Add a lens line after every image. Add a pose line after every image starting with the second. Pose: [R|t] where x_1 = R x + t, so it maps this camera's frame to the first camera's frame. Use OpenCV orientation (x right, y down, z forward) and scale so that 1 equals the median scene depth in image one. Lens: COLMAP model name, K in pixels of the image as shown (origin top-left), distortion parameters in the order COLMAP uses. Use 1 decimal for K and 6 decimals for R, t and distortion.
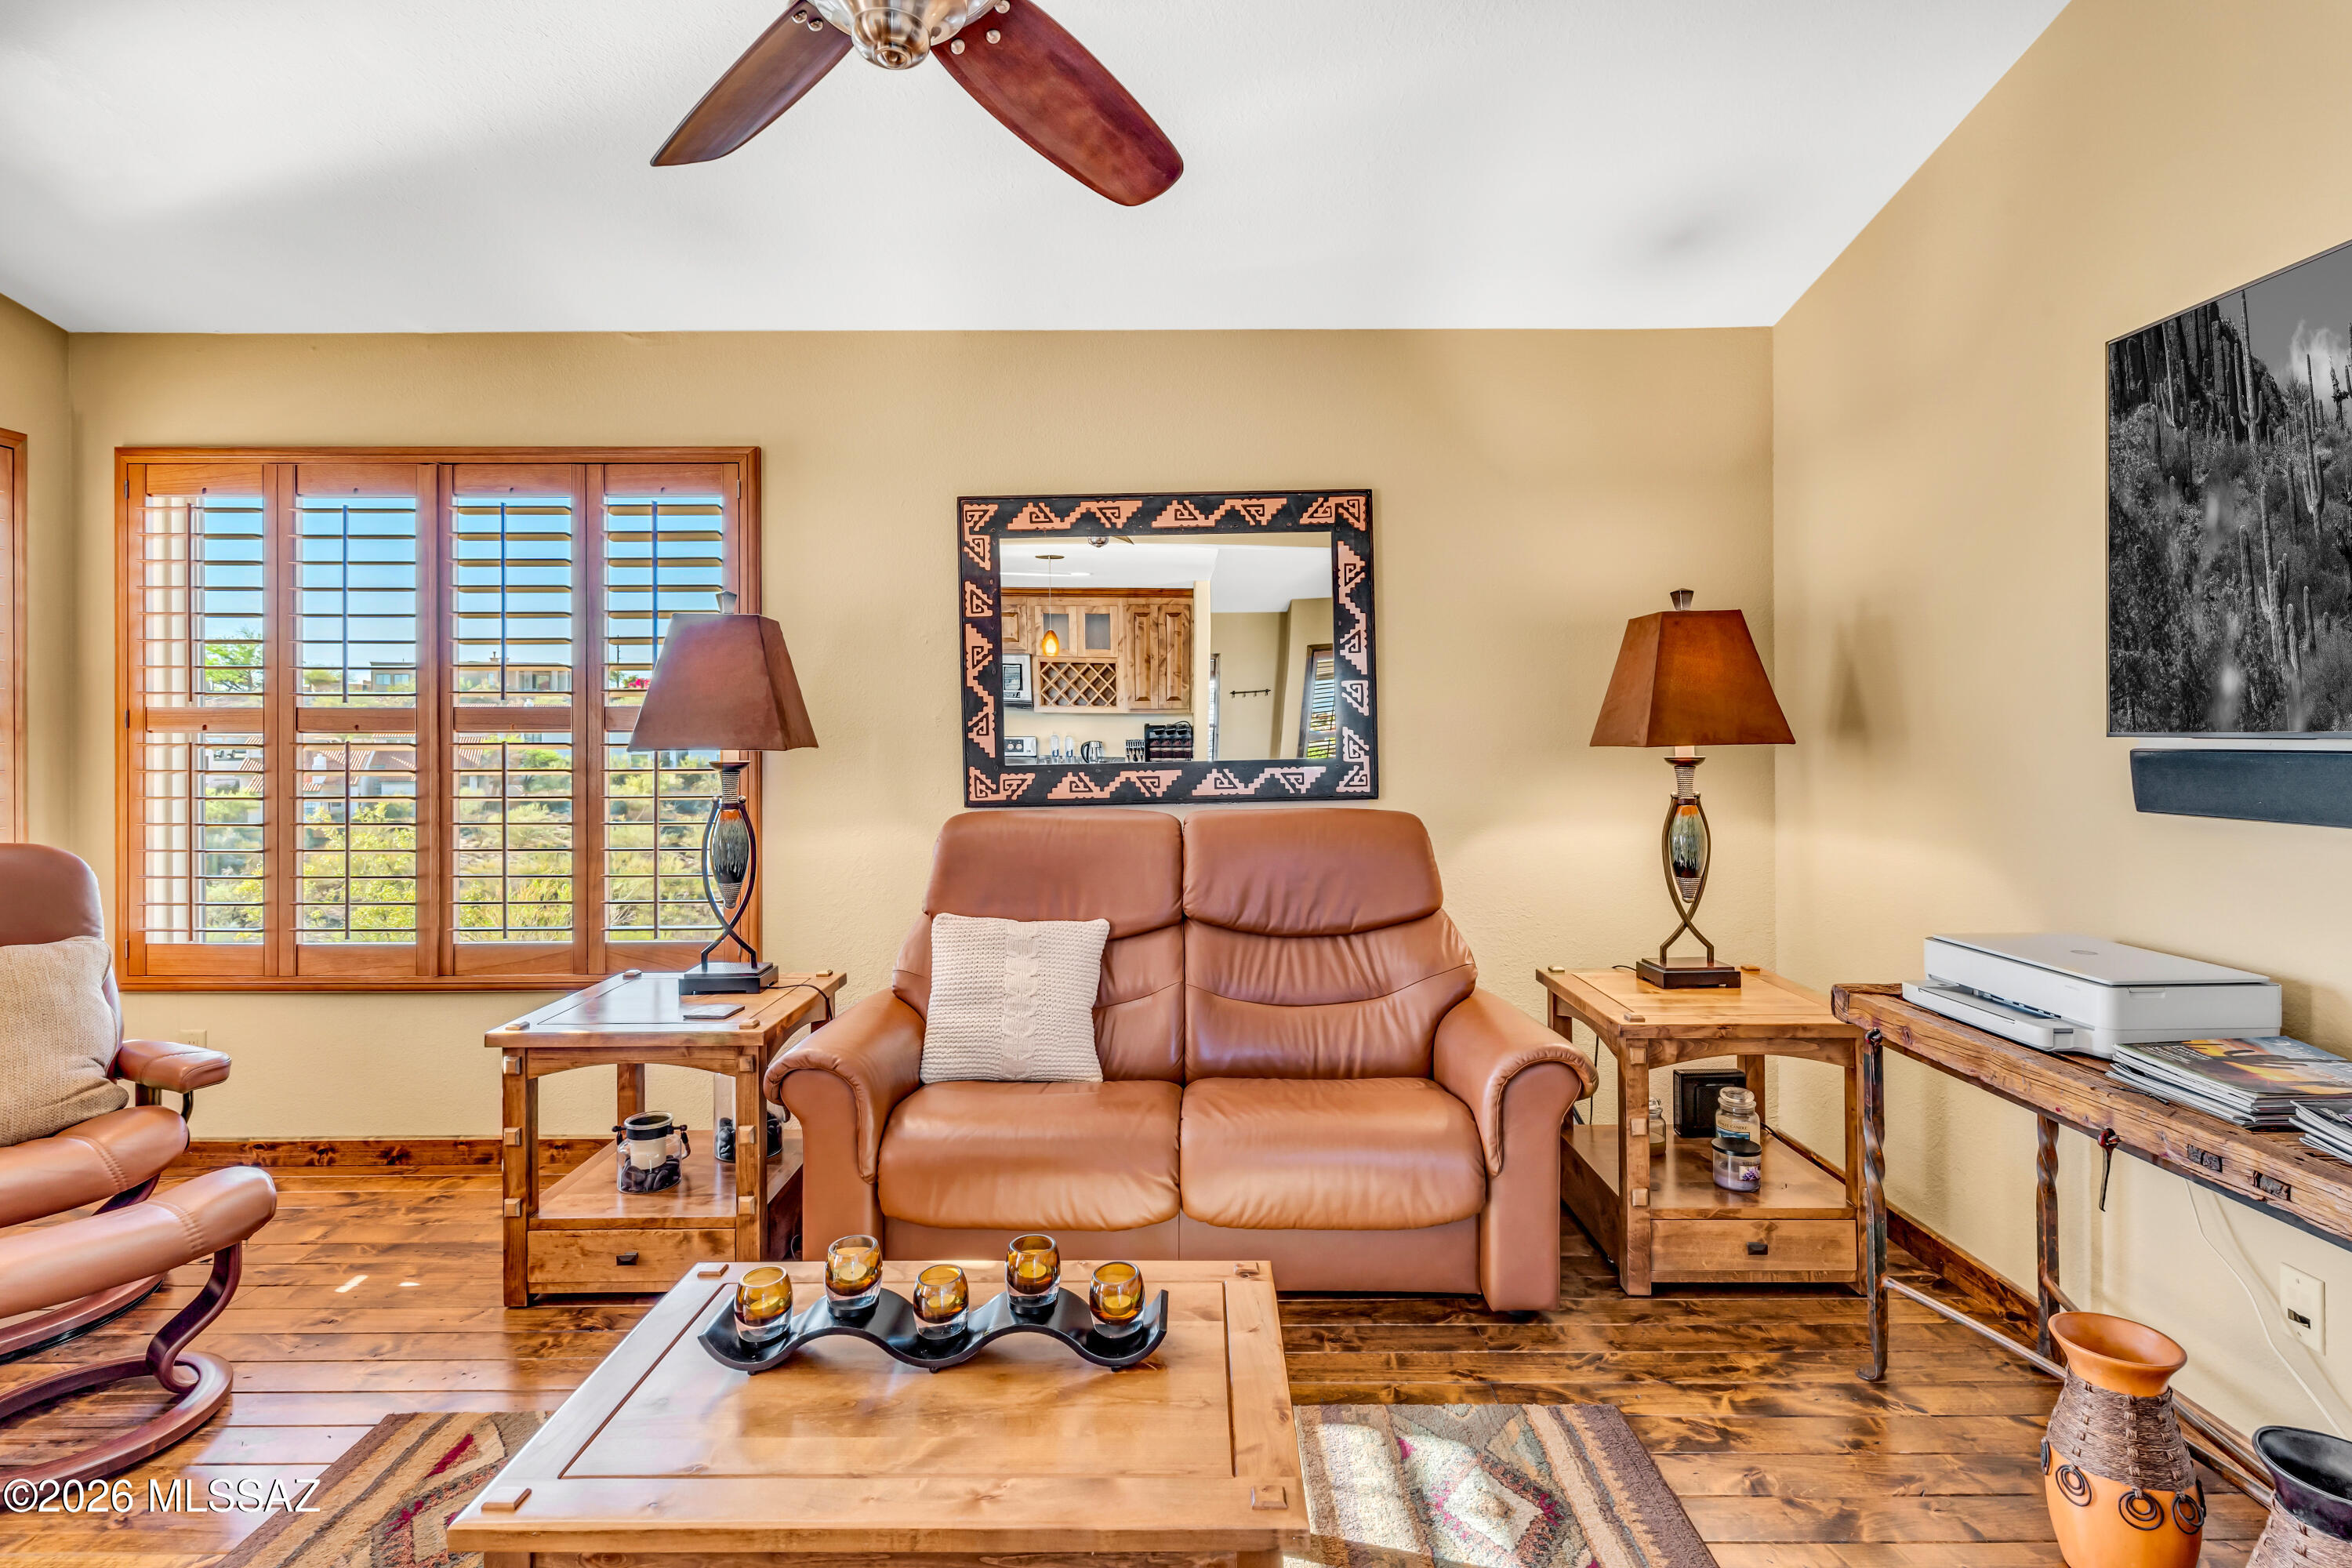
lens RADIAL K [[1135.2, 0, 1183.9], [0, 1135.2, 735.9], [0, 0, 1]] dist [0.004252, -0.001680]
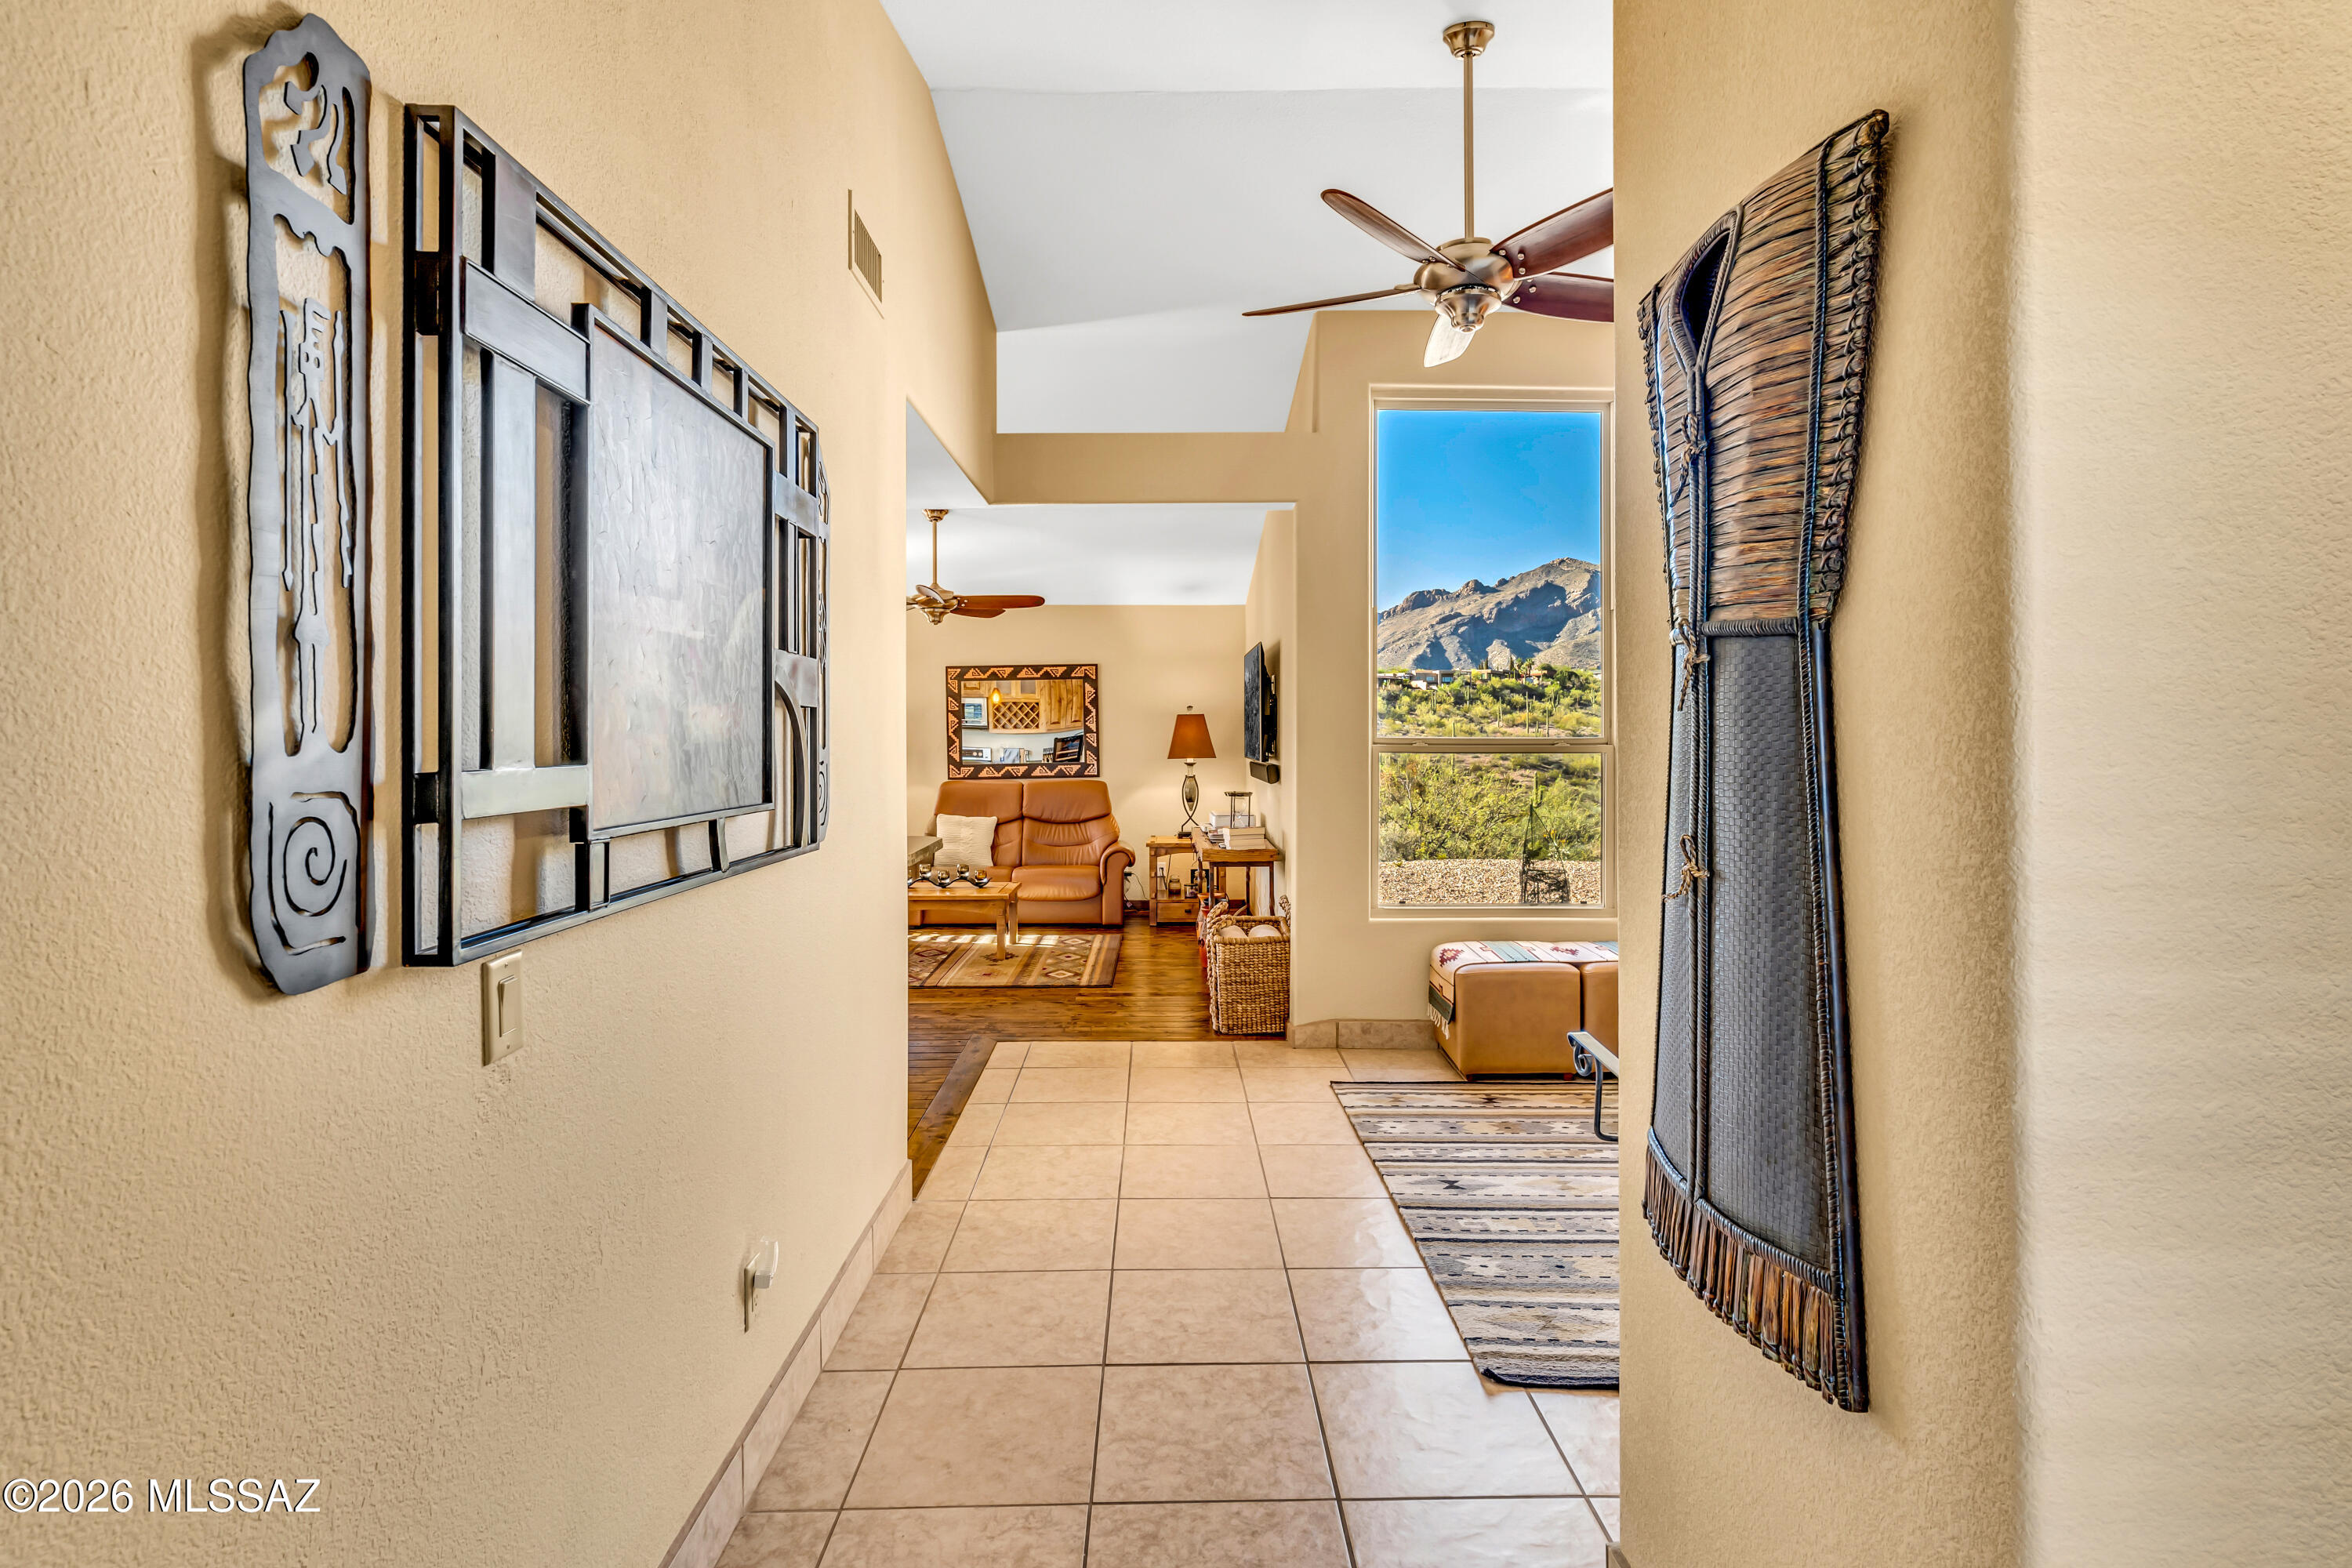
lens RADIAL K [[1135.2, 0, 1178.9], [0, 1135.2, 749.0], [0, 0, 1]] dist [0.004252, -0.001680]
pose [[0.999944, 0.003406, 0.010062, 0.346768], [-0.003539, 0.999907, 0.013201, -0.050687], [-0.010016, -0.013236, 0.999862, -1.801511]]
